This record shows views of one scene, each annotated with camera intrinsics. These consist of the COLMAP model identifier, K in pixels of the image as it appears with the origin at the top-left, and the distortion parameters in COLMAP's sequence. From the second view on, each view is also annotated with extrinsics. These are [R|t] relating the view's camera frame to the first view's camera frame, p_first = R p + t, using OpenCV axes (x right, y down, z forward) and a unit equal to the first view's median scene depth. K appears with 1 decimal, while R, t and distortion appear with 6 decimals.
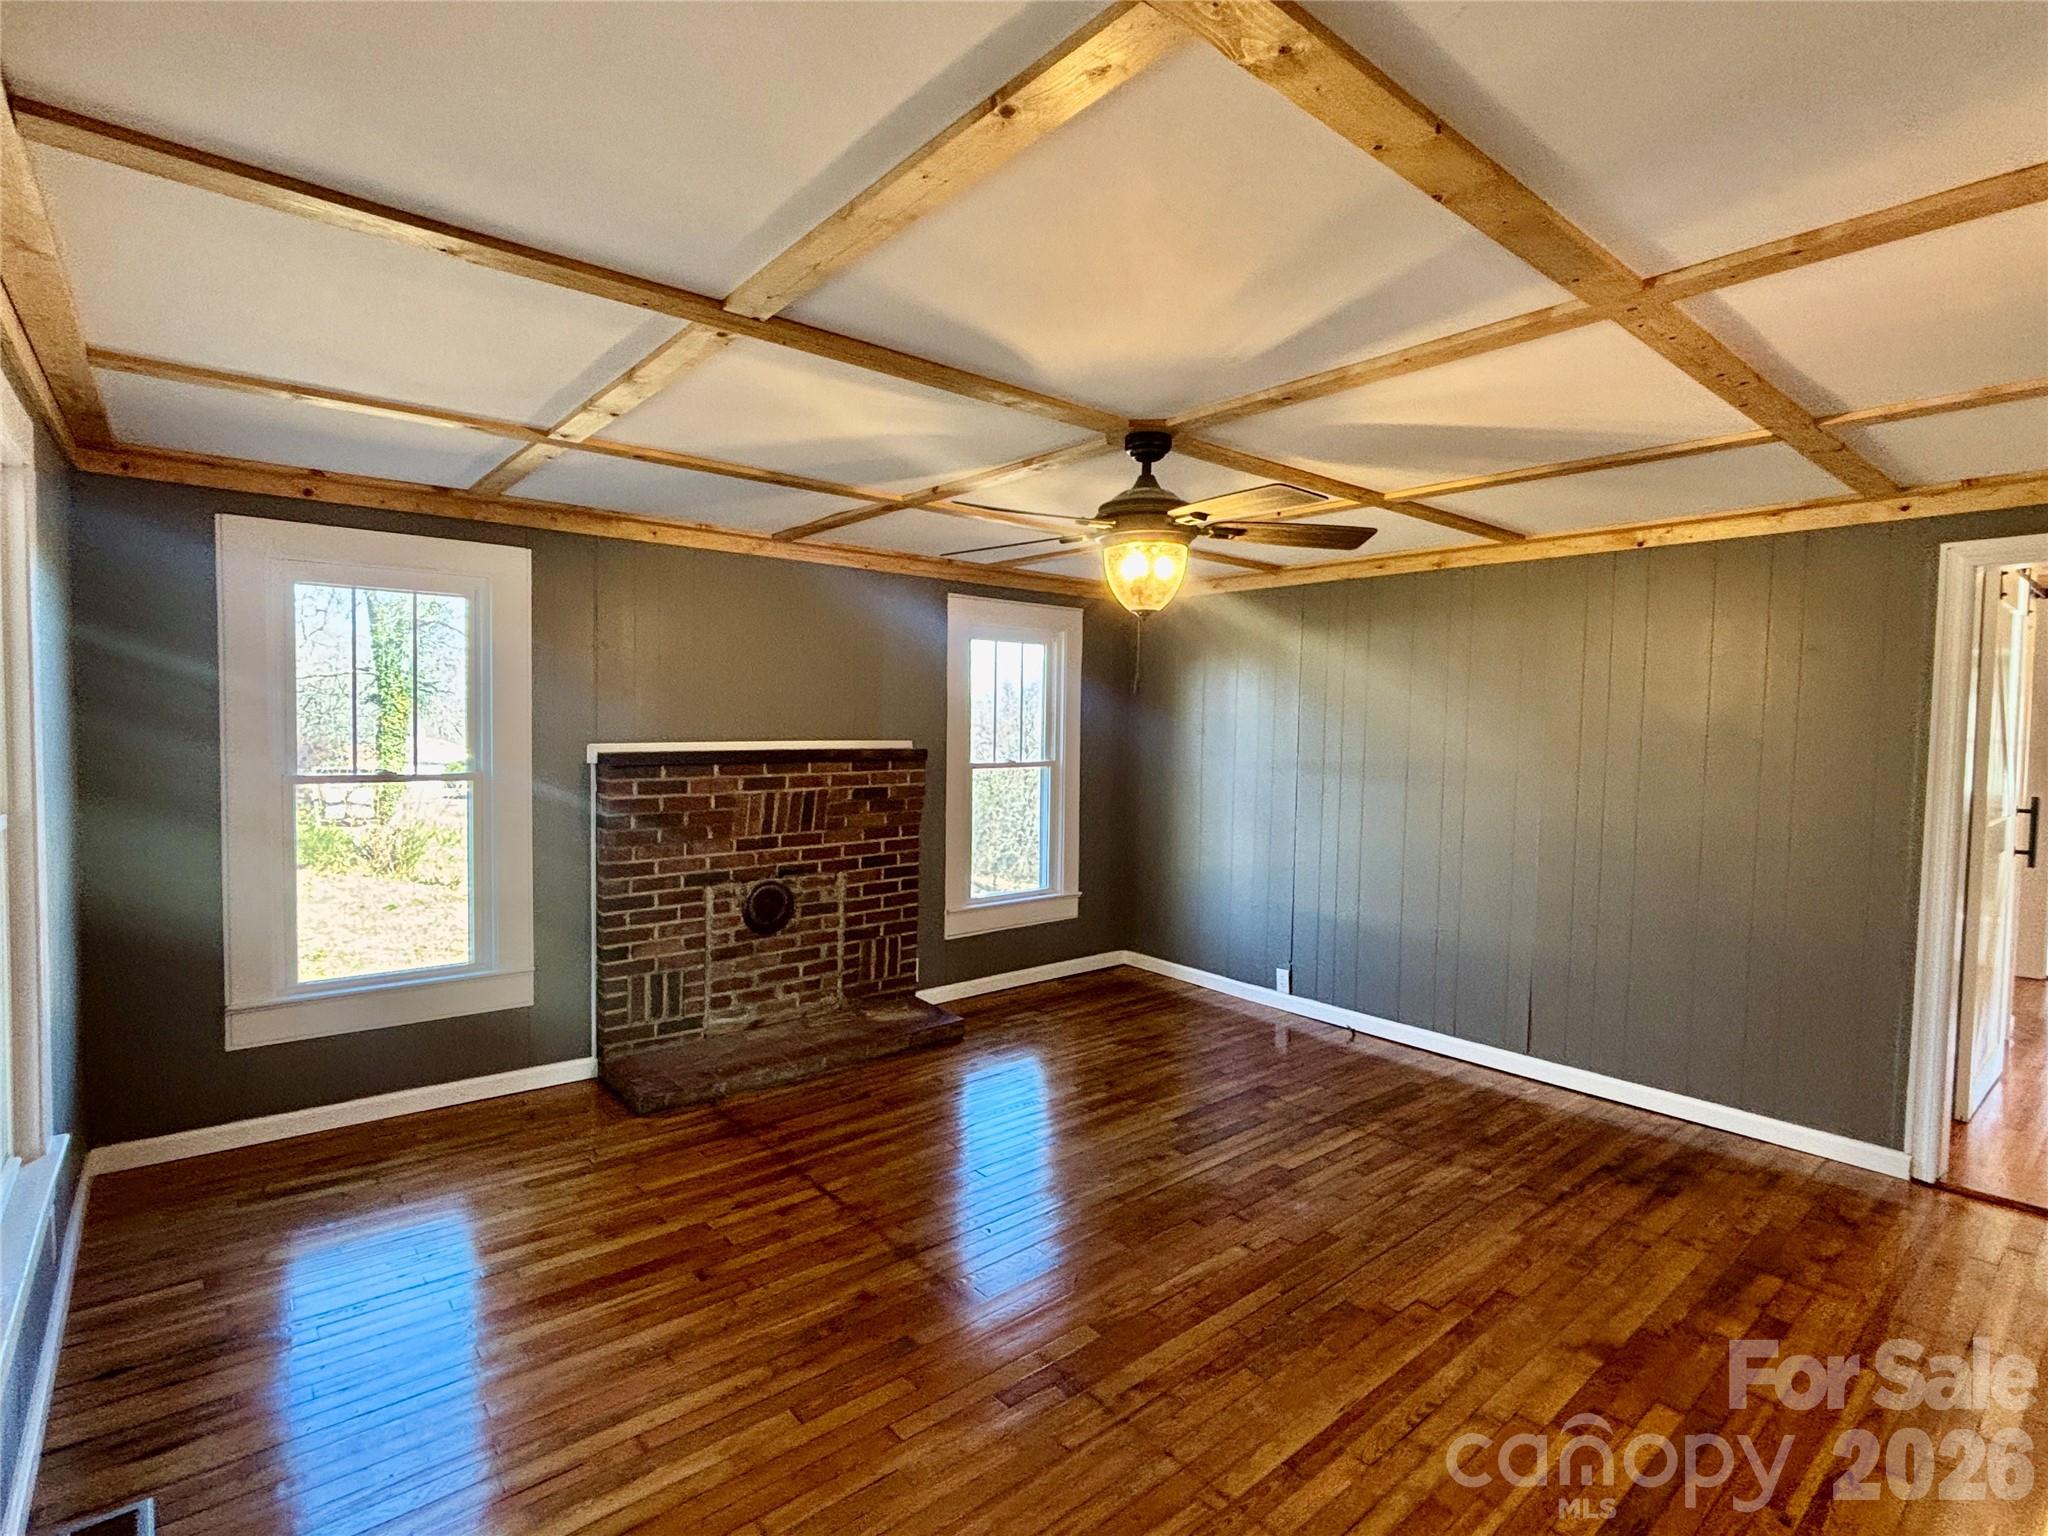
lens RADIAL K [[964.3, 0, 1016.7], [0, 964.3, 764.1], [0, 0, 1]] dist [-0.001634, -0.000330]
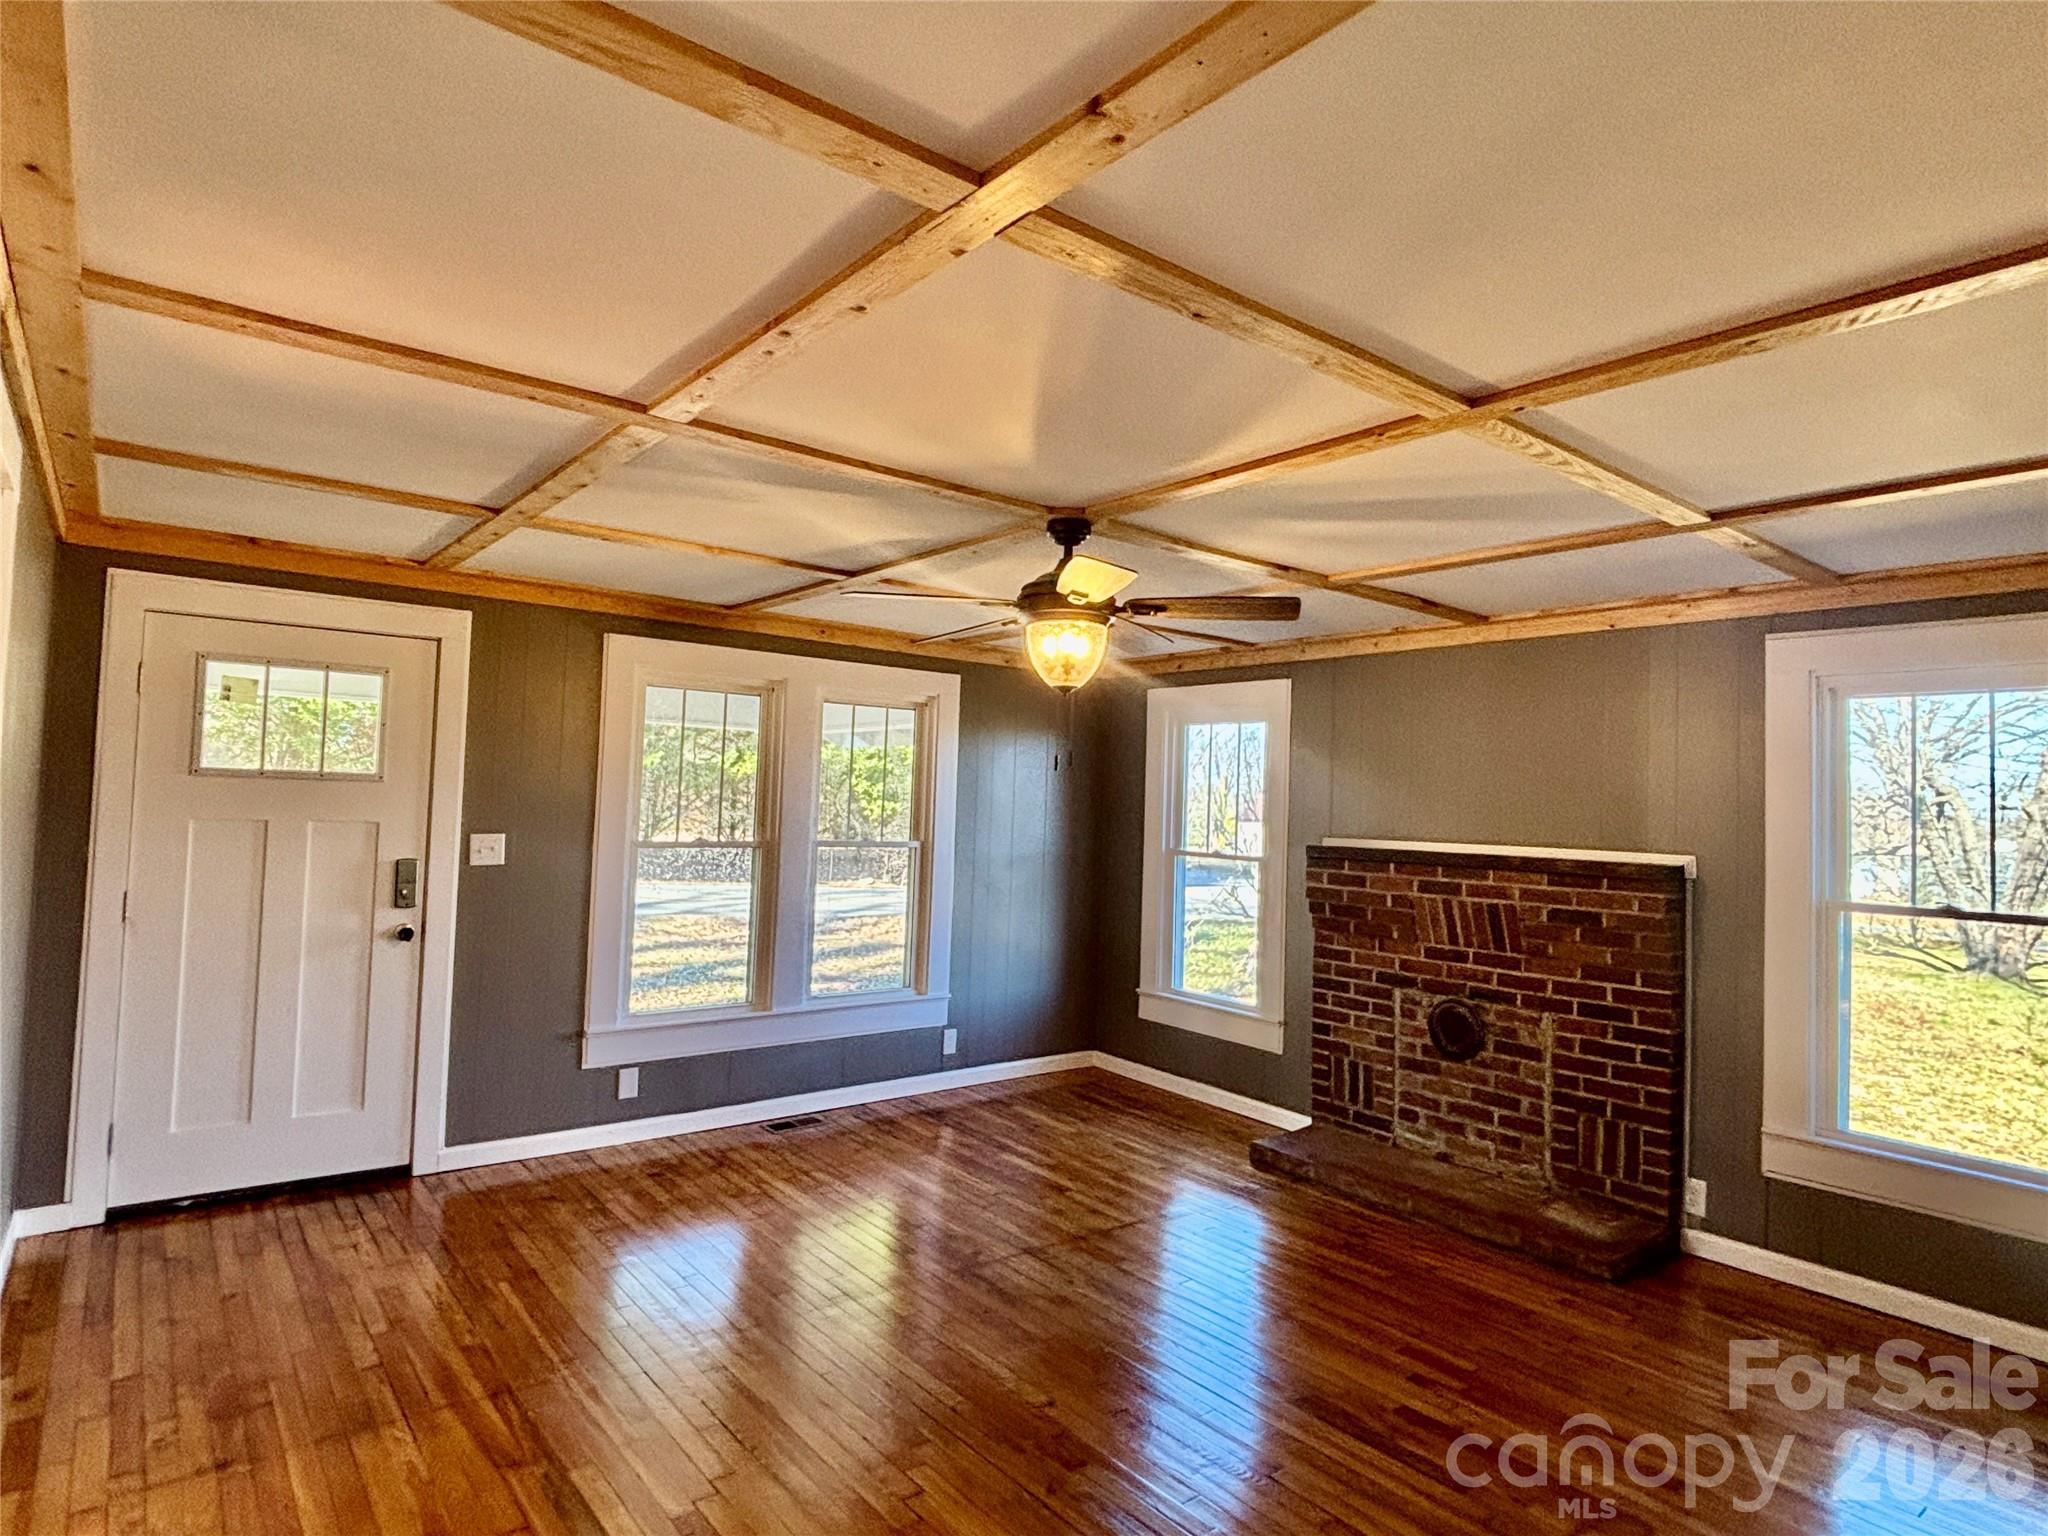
lens RADIAL K [[1133.5, 0, 1024.0], [0, 1133.5, 768.0], [0, 0, 1]] dist [-0.032938, -0.000752]
pose [[-0.030859, -0.042891, -0.998603, 0.815218], [-0.080577, 0.995934, -0.040286, -0.018246], [0.996271, 0.079221, -0.034190, 0.623170]]
